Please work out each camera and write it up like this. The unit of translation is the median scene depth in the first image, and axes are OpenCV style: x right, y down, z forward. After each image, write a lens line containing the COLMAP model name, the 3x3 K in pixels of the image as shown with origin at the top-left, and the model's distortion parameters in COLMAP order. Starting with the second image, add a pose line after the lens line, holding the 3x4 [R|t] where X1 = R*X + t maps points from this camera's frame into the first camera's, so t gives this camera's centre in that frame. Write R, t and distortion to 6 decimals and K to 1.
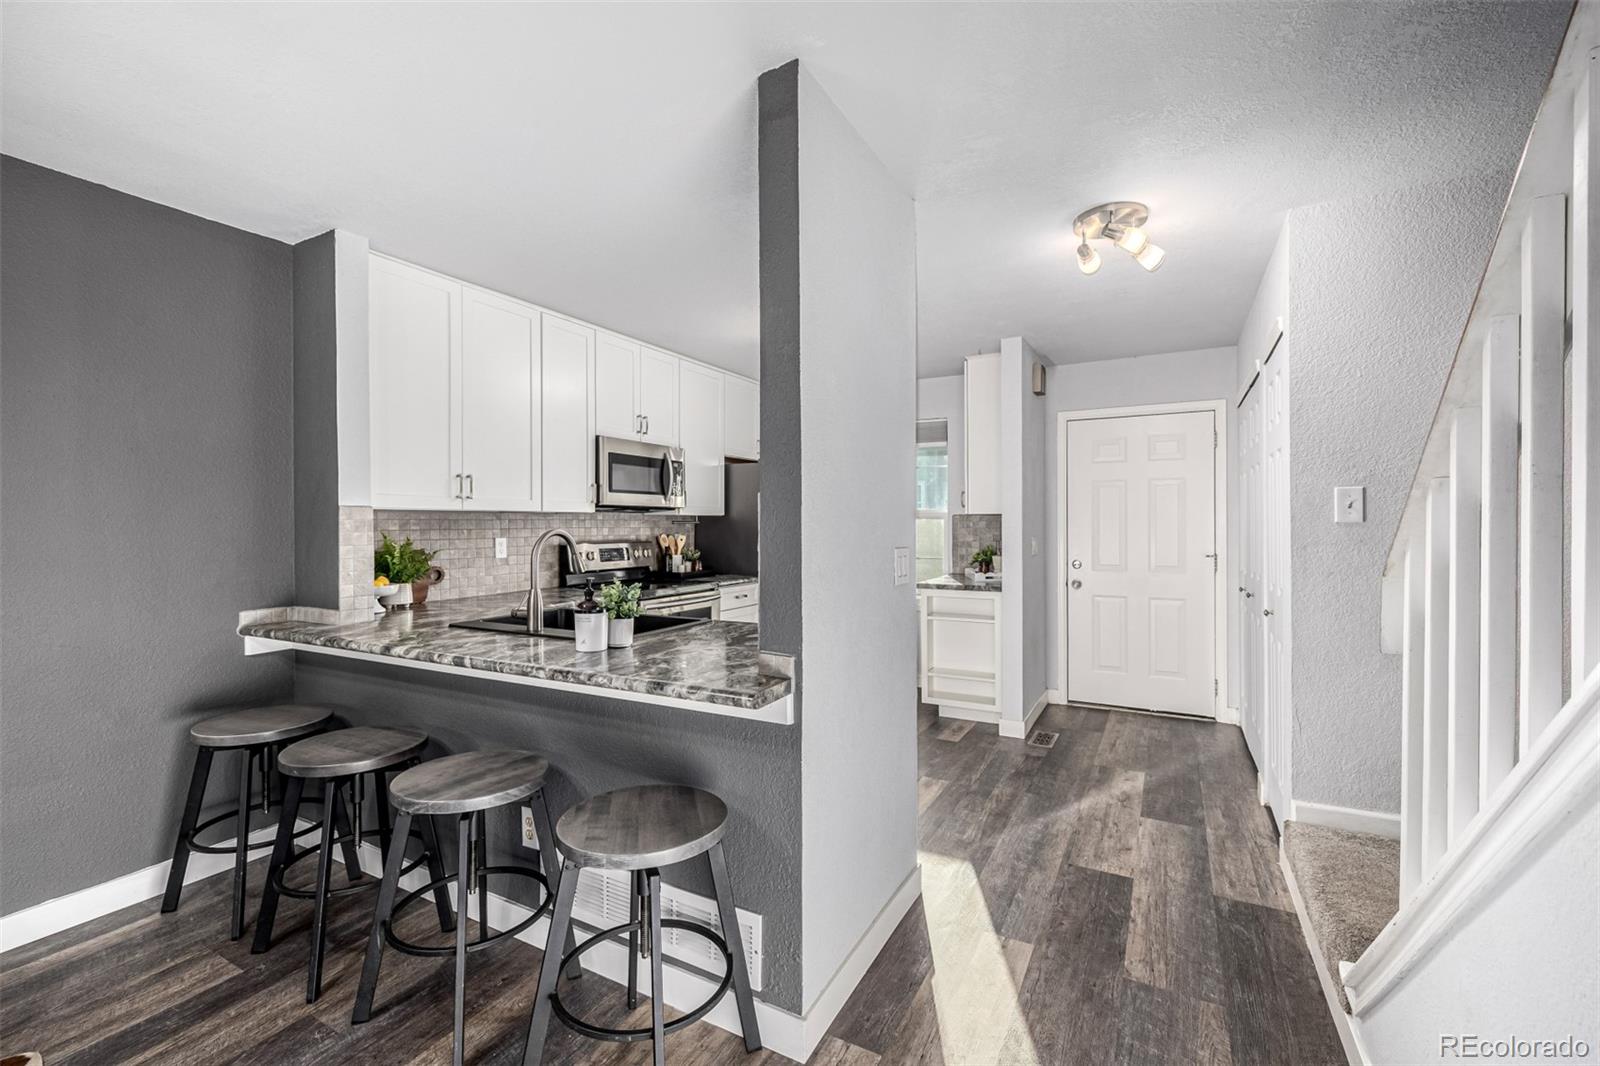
lens RADIAL K [[680.8, 0, 804.0], [0, 680.8, 517.5], [0, 0, 1]] dist [0.003154, -0.000879]
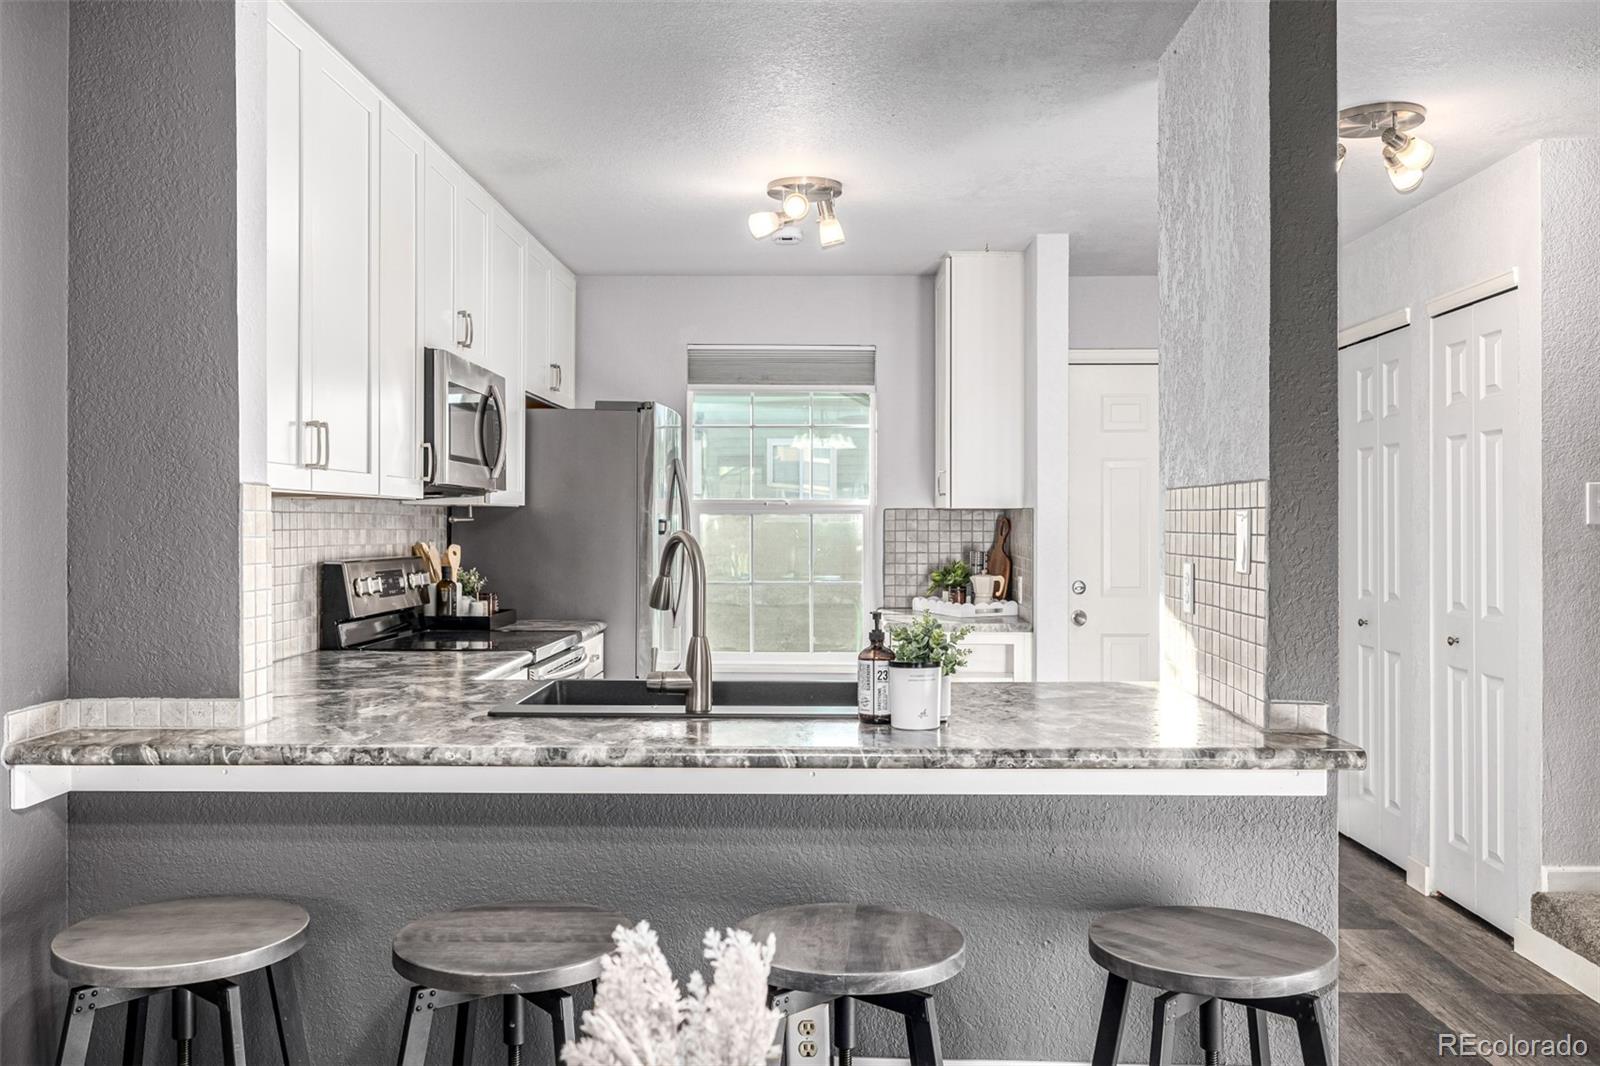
lens RADIAL K [[1333.6, 0, 795.2], [0, 1333.6, 504.1], [0, 0, 1]] dist [0.006815, -0.009781]
pose [[0.895048, 0.010396, 0.445849, -0.618229], [-0.007906, 0.999941, -0.007445, 0.001771], [-0.445900, 0.003139, 0.895077, -0.020477]]
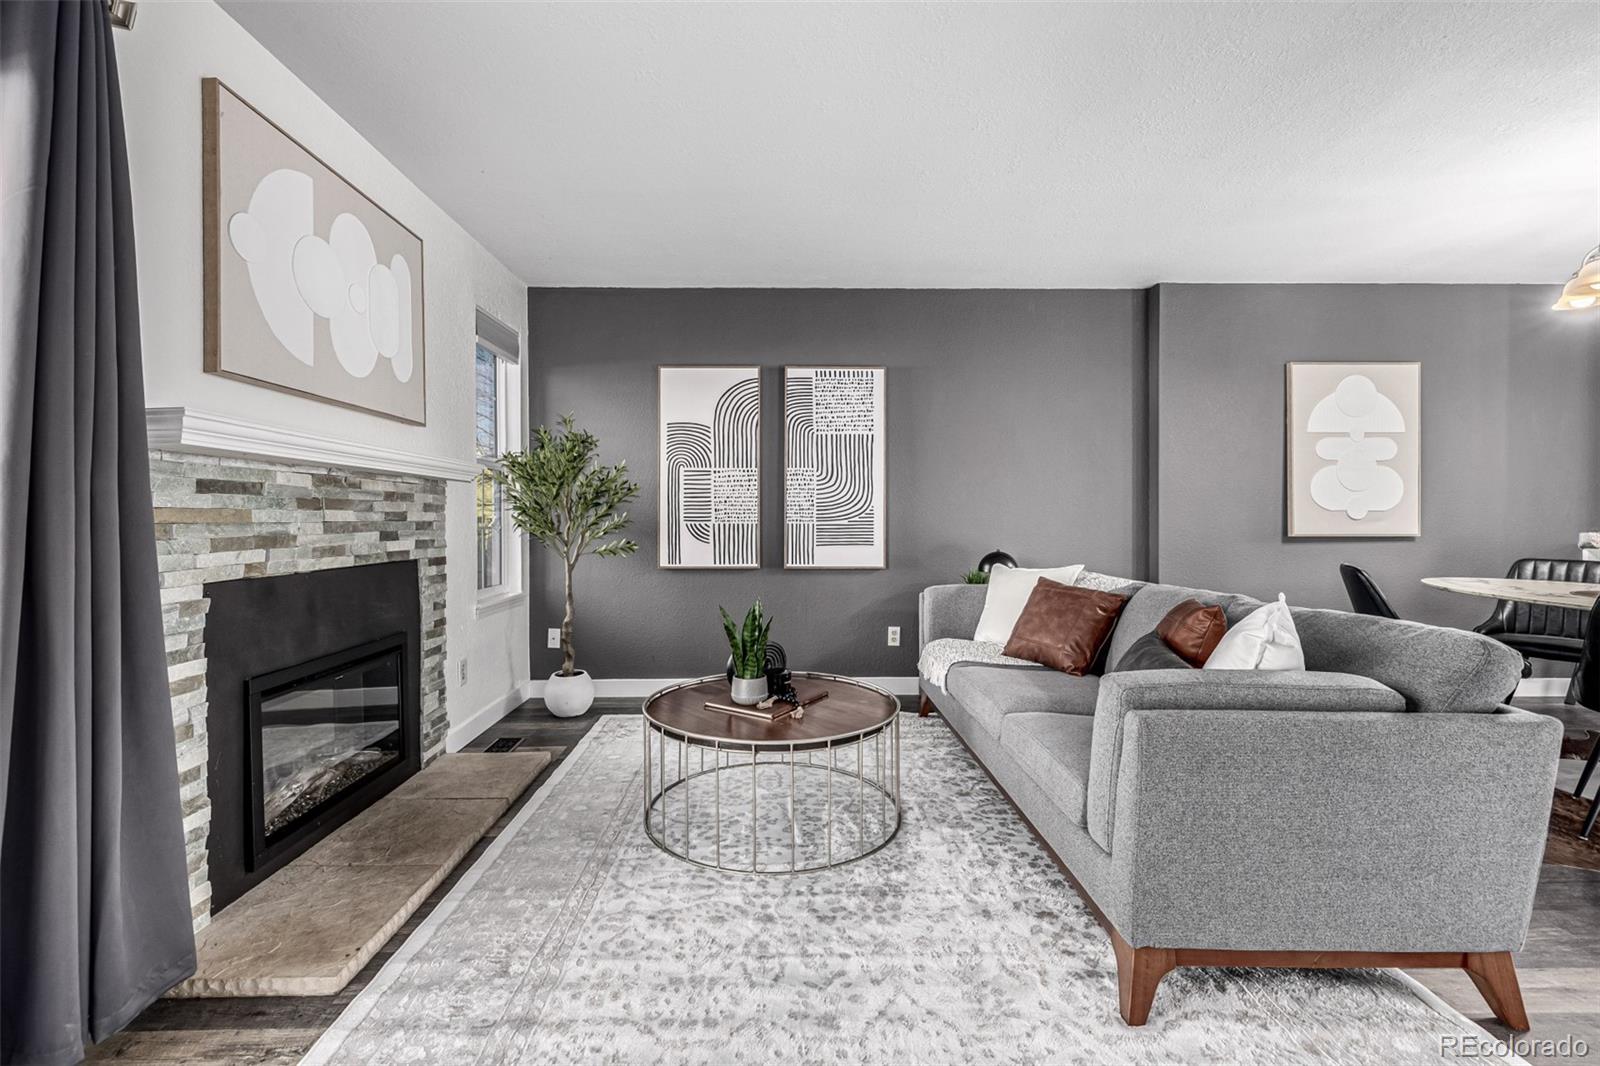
lens RADIAL K [[680.8, 0, 782.9], [0, 680.8, 520.0], [0, 0, 1]] dist [0.003154, -0.000879]
pose [[0.487133, 0.002765, -0.873323, -0.289889], [0.009237, 0.999923, 0.008318, 0.064217], [0.873279, -0.012119, 0.487070, -1.088853]]
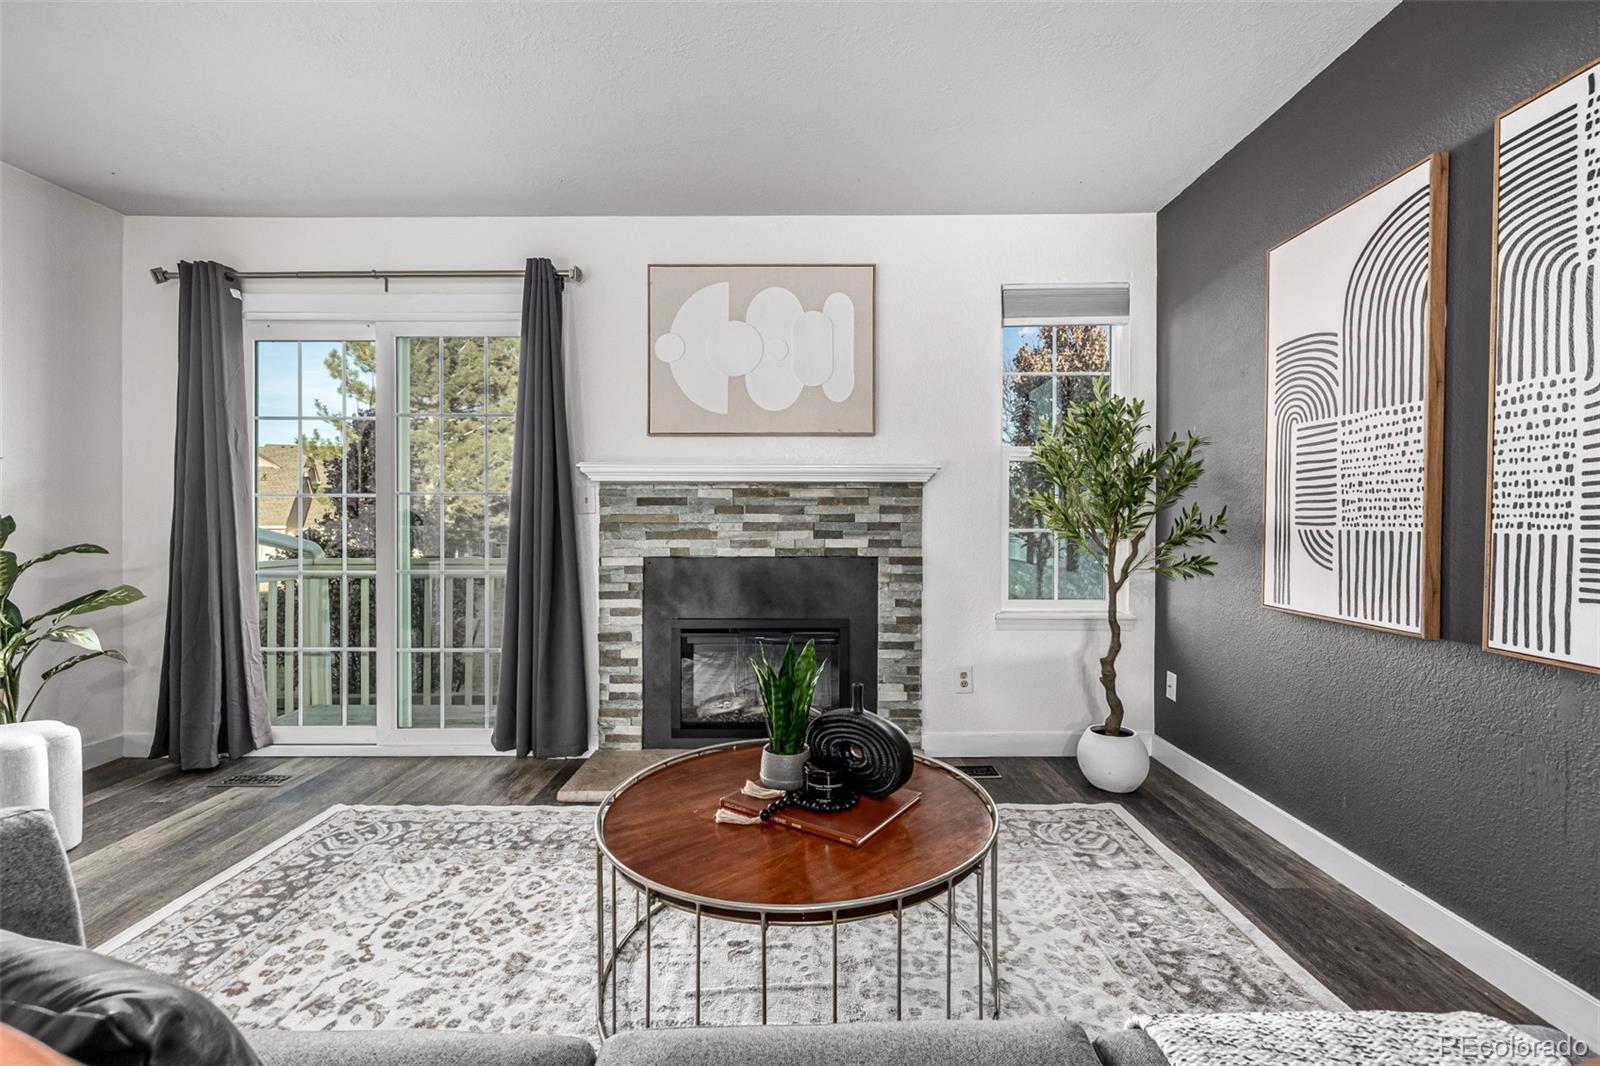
lens RADIAL K [[680.8, 0, 803.5], [0, 680.8, 528.9], [0, 0, 1]] dist [0.003154, -0.000879]
pose [[-0.879803, 0.007289, -0.475283, -0.733297], [0.006155, 0.999973, 0.003942, 0.073421], [0.475299, 0.000543, -0.879824, -0.281833]]
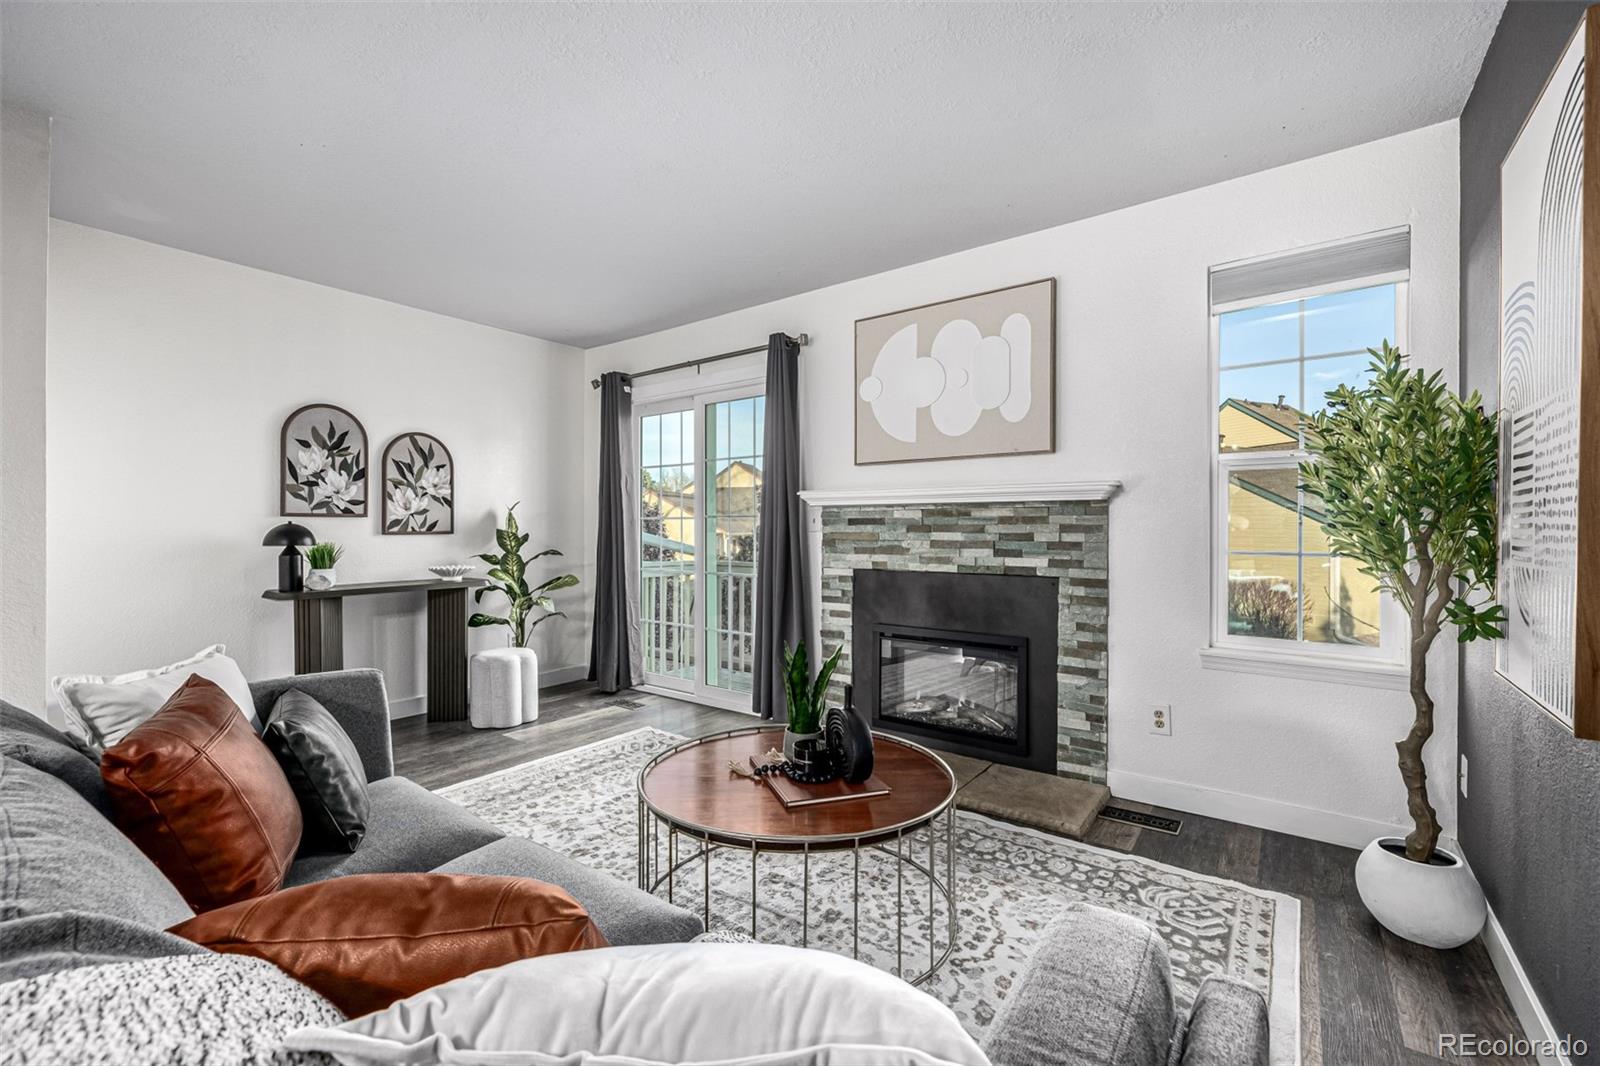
lens RADIAL K [[680.8, 0, 785.8], [0, 680.8, 529.8], [0, 0, 1]] dist [0.003154, -0.000879]
pose [[-0.987255, 0.004495, 0.159083, -1.058868], [0.004284, 0.999989, -0.001672, 0.052361], [-0.159089, -0.000969, -0.987264, -0.098893]]
